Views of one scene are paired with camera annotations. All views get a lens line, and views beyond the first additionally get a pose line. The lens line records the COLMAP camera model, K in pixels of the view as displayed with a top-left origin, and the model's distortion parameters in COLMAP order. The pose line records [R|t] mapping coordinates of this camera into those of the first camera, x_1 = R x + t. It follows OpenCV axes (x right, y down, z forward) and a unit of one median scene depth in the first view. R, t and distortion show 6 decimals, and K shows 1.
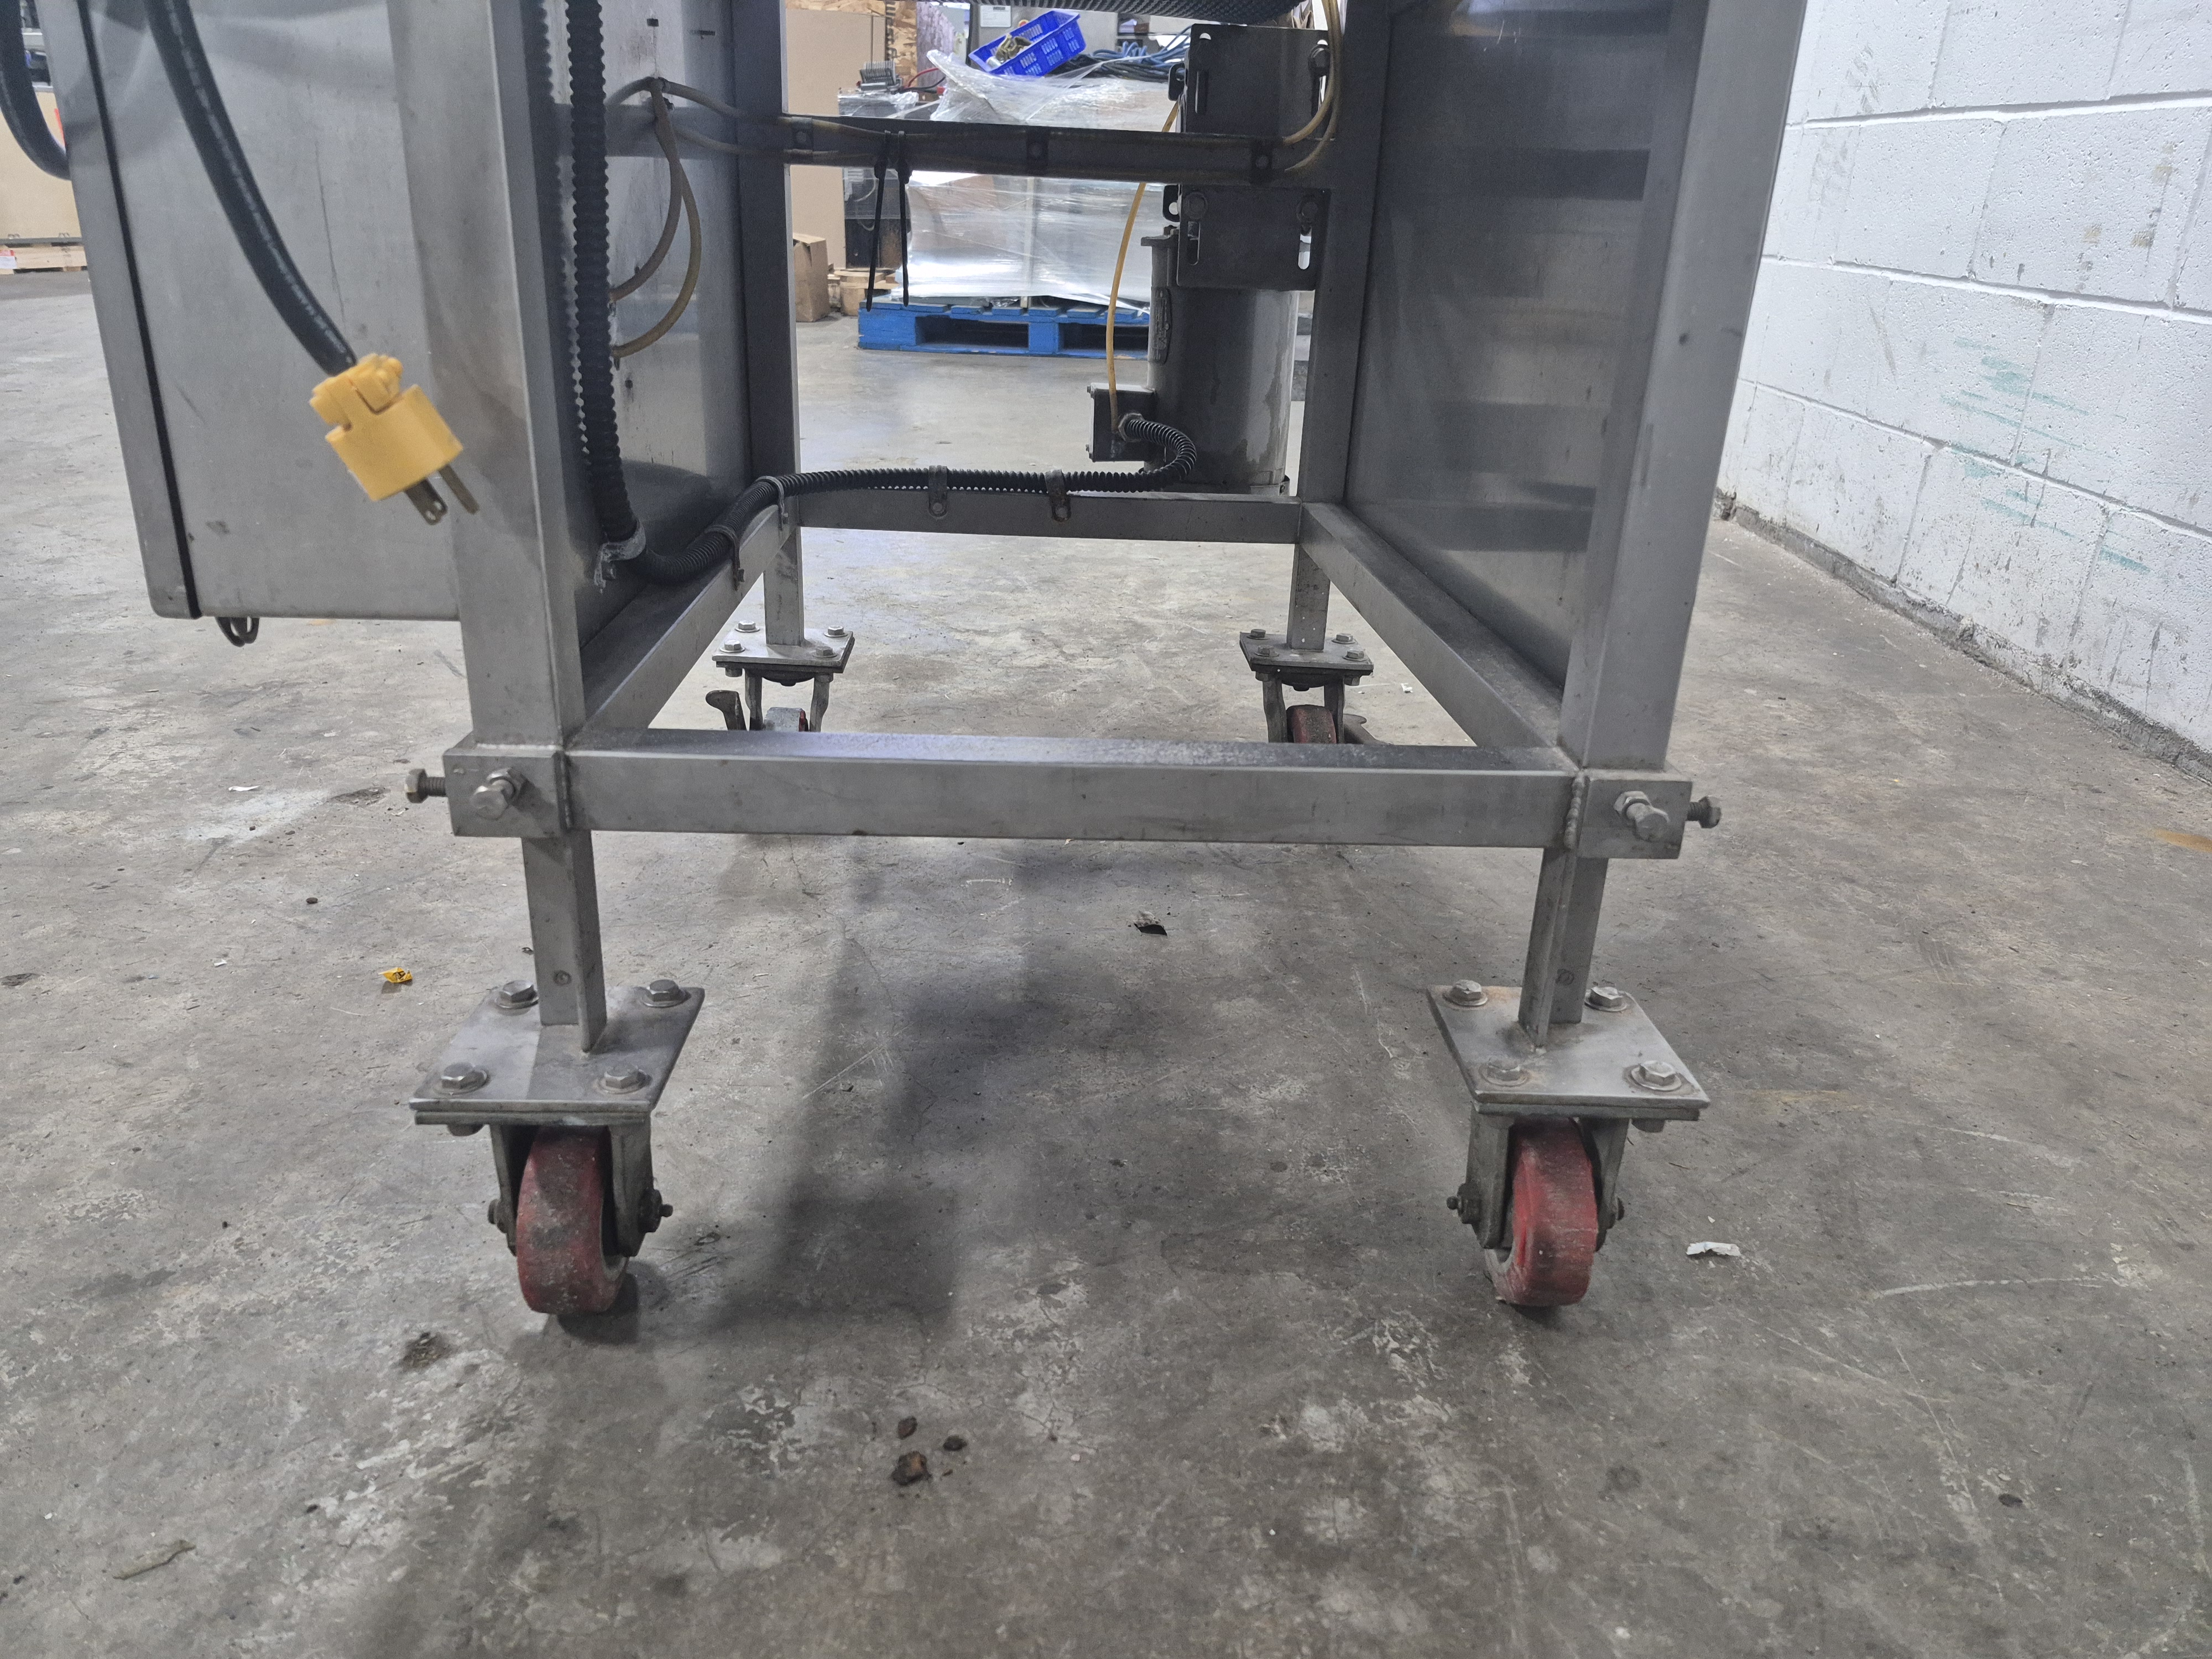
lens RADIAL K [[1545.1, 0, 1104.6], [0, 1545.1, 836.0], [0, 0, 1]] dist [0.038489, -0.033286]
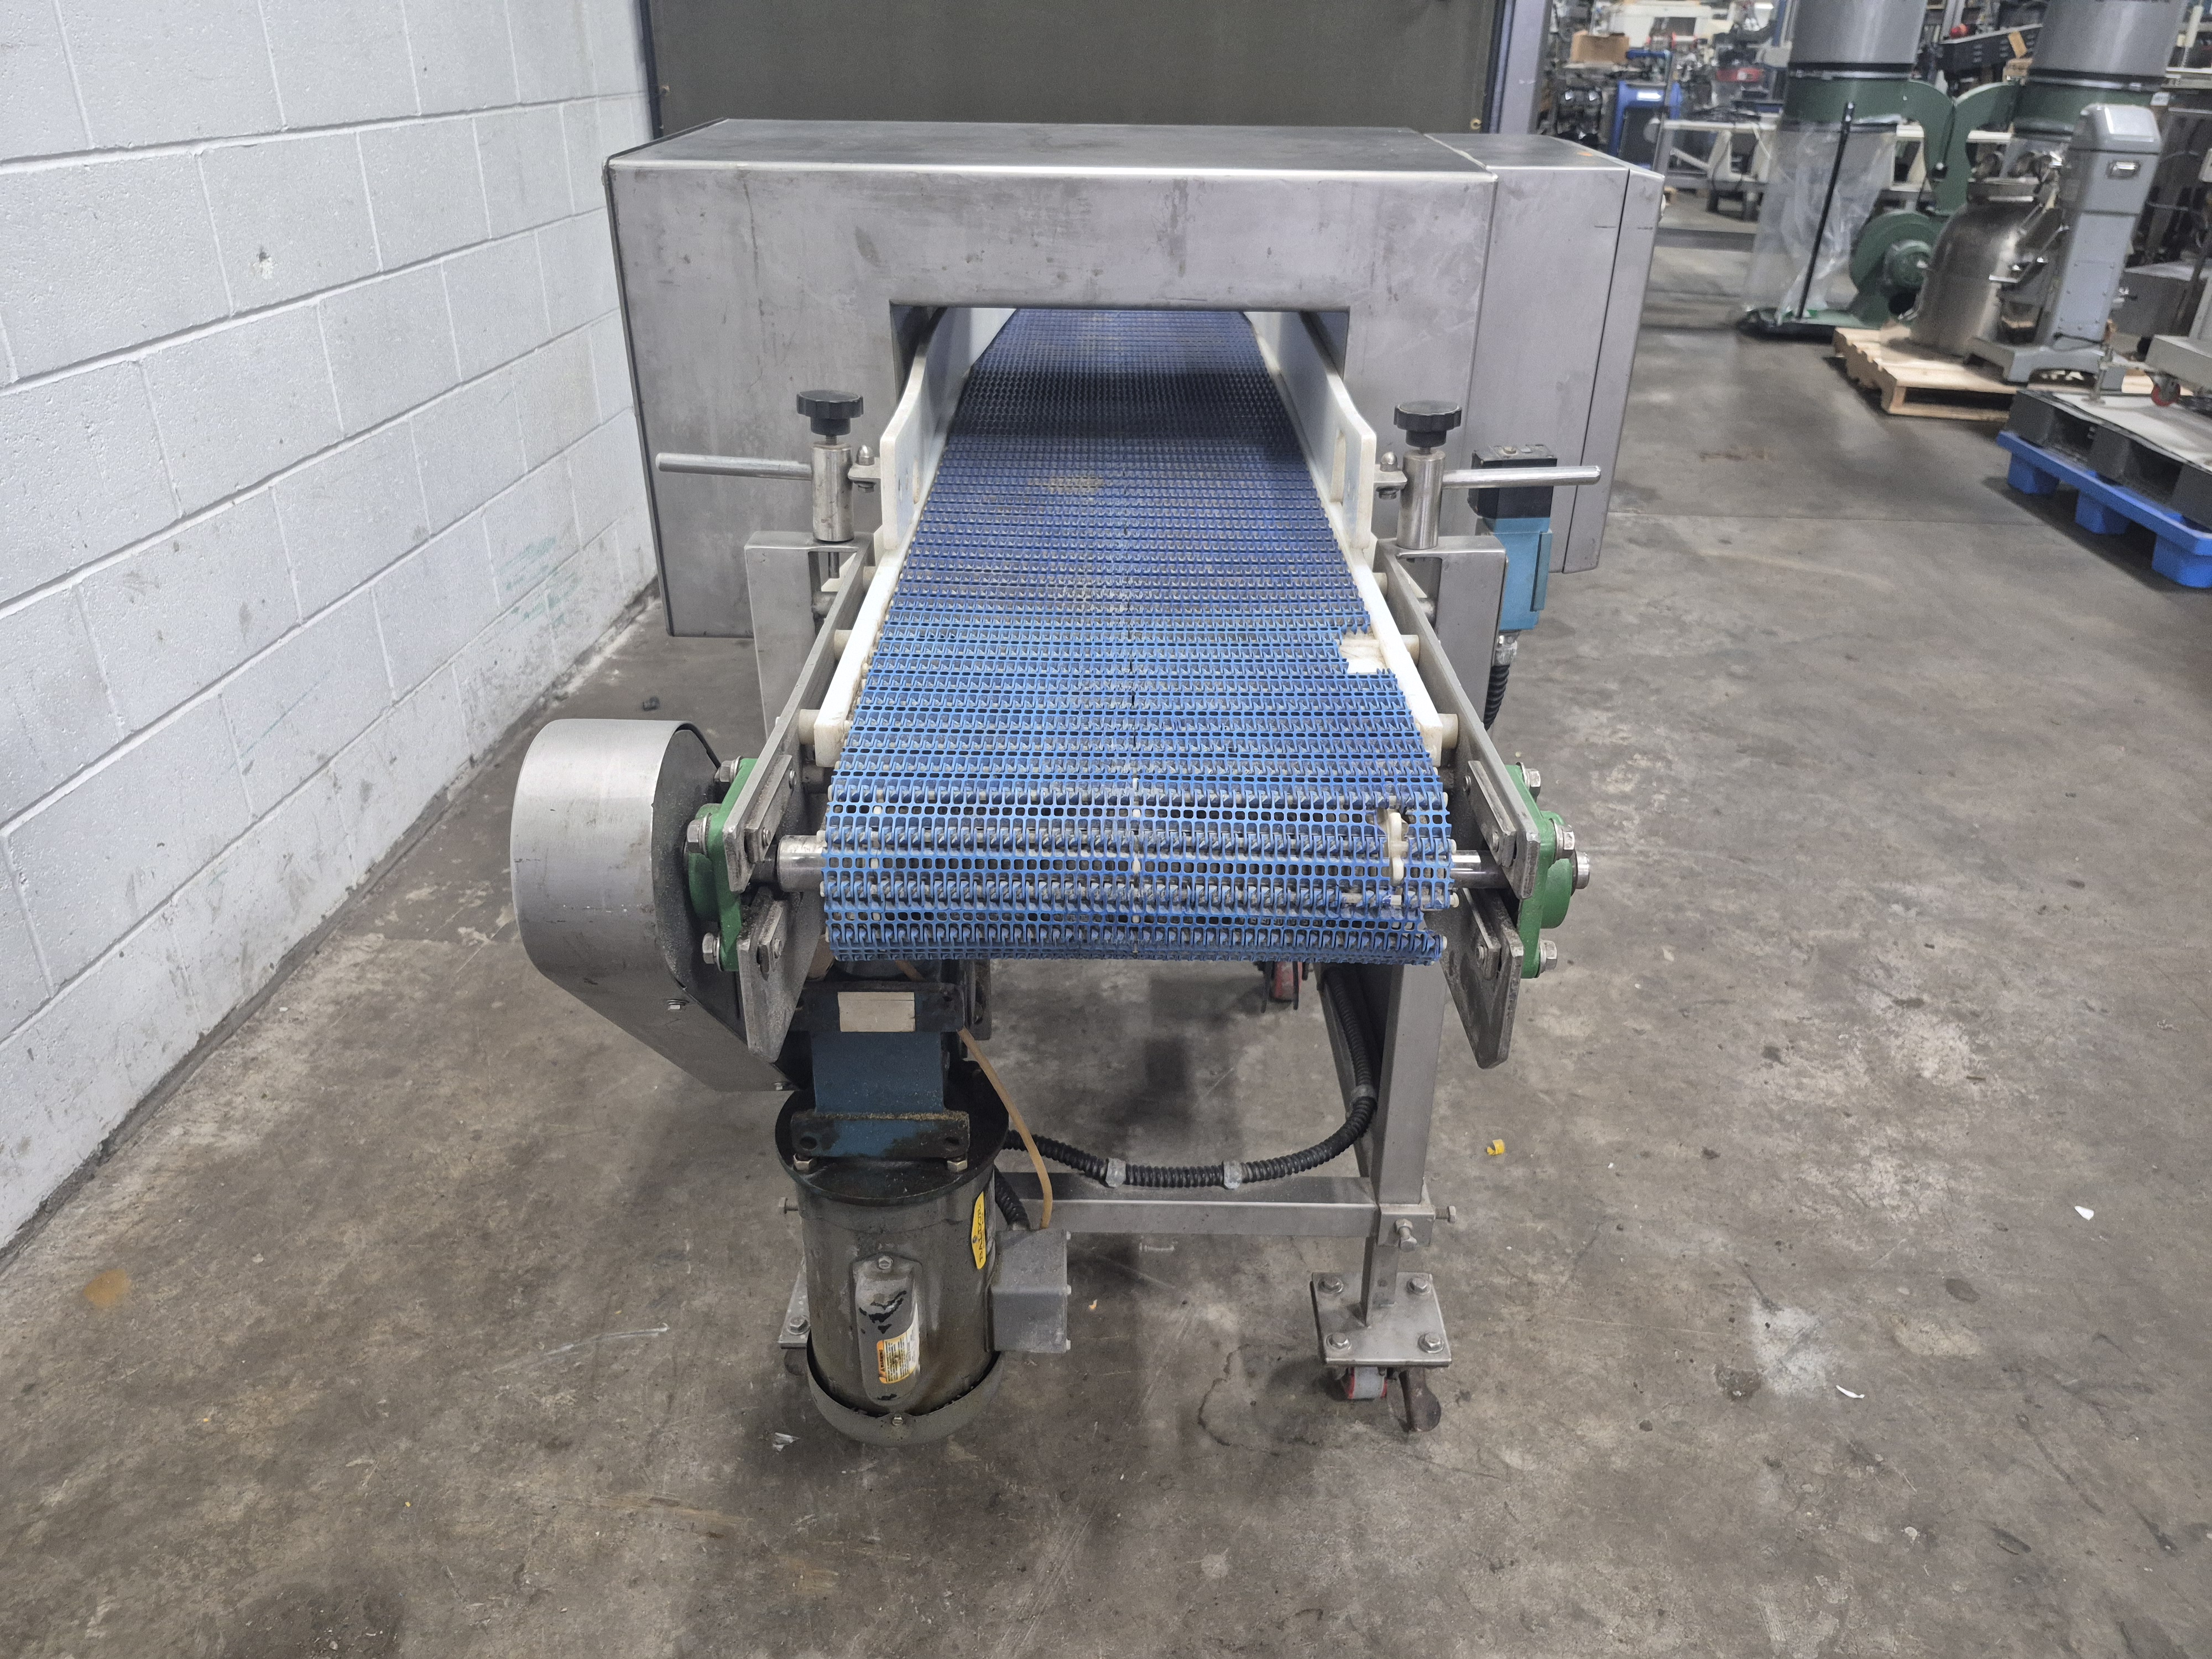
lens RADIAL K [[1545.1, 0, 1104.6], [0, 1545.1, 836.0], [0, 0, 1]] dist [0.038489, -0.033286]
pose [[-0.997768, -0.062794, 0.022728, -0.027837], [-0.022496, 0.636497, 0.770951, -0.846895], [-0.062877, 0.768719, -0.636488, 1.097601]]
